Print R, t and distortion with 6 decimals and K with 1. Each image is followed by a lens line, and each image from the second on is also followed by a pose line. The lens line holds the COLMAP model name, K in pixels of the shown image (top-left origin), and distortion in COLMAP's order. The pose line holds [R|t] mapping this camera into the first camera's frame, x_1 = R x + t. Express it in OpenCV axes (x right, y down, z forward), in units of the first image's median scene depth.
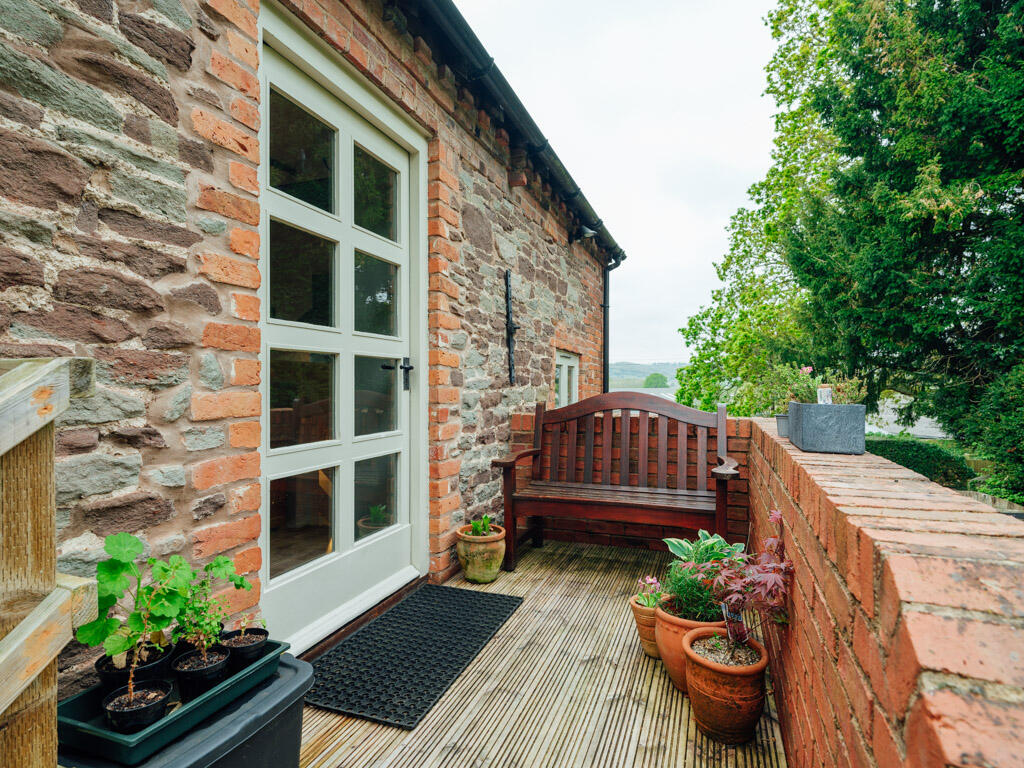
lens RADIAL K [[555.9, 0, 512.0], [0, 555.9, 384.0], [0, 0, 1]] dist [0.002101, -0.000246]
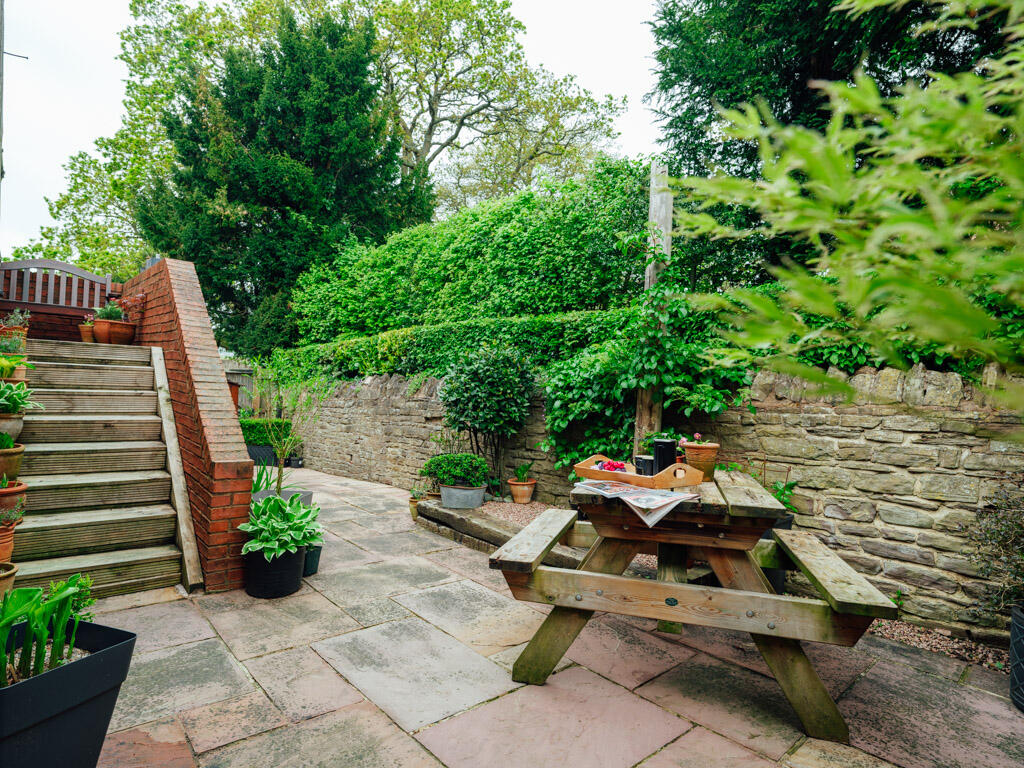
lens RADIAL K [[555.9, 0, 512.0], [0, 555.9, 384.0], [0, 0, 1]] dist [0.002101, -0.000246]
pose [[0.469994, 0.029818, 0.882166, -0.123823], [-0.069831, 0.997553, 0.003486, 0.054654], [-0.879903, -0.063240, 0.470926, -0.227084]]
